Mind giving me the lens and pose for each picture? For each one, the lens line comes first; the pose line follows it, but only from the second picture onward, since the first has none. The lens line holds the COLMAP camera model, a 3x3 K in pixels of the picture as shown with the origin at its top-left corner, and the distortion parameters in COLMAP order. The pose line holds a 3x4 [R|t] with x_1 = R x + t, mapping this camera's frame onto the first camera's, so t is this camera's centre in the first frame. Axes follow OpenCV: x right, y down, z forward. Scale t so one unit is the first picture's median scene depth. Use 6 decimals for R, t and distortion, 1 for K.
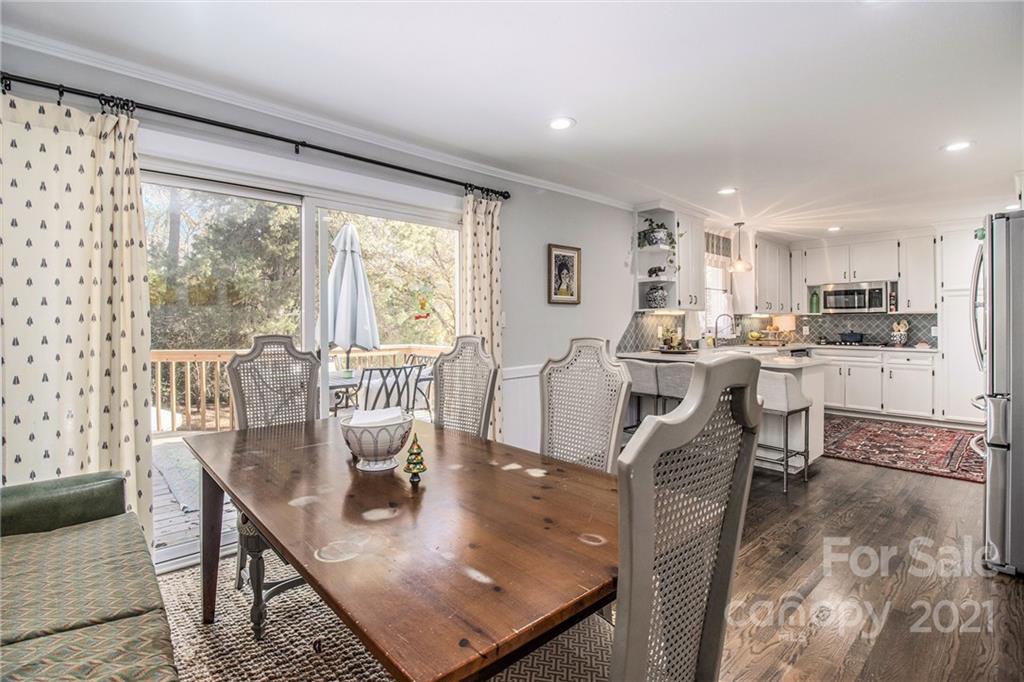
lens RADIAL K [[486.8, 0, 511.3], [0, 486.8, 333.9], [0, 0, 1]] dist [0.002504, -0.000843]
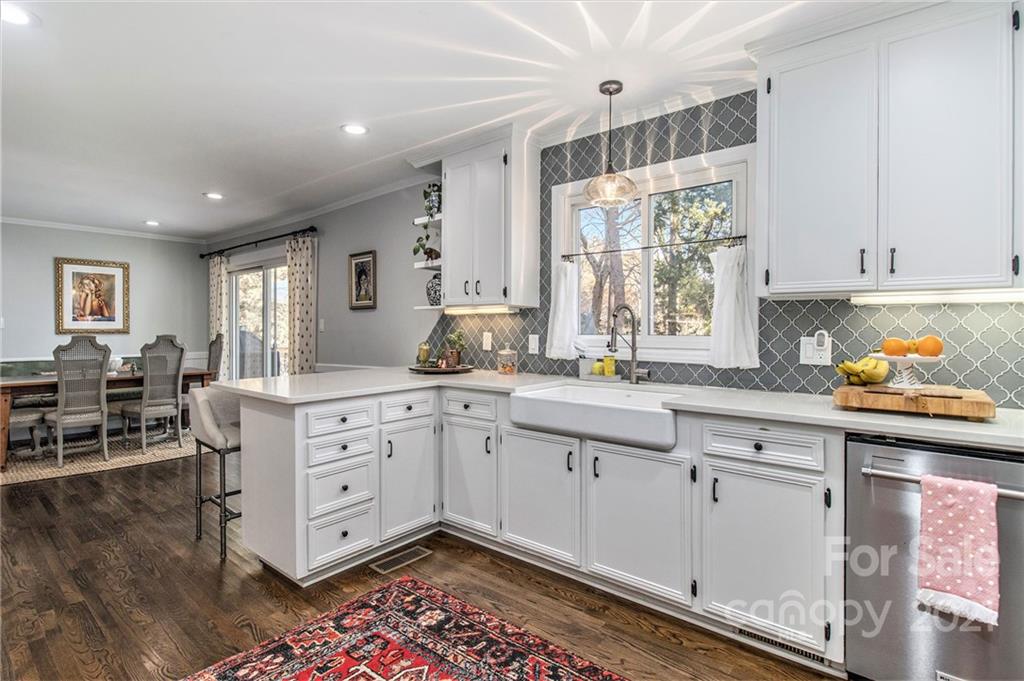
lens RADIAL K [[486.8, 0, 511.8], [0, 486.8, 332.6], [0, 0, 1]] dist [0.002504, -0.000843]
pose [[0.150331, 0.010892, -0.988576, 1.152266], [-0.014931, 0.999850, 0.008746, -0.025869], [0.988523, 0.013446, 0.150471, 1.142882]]
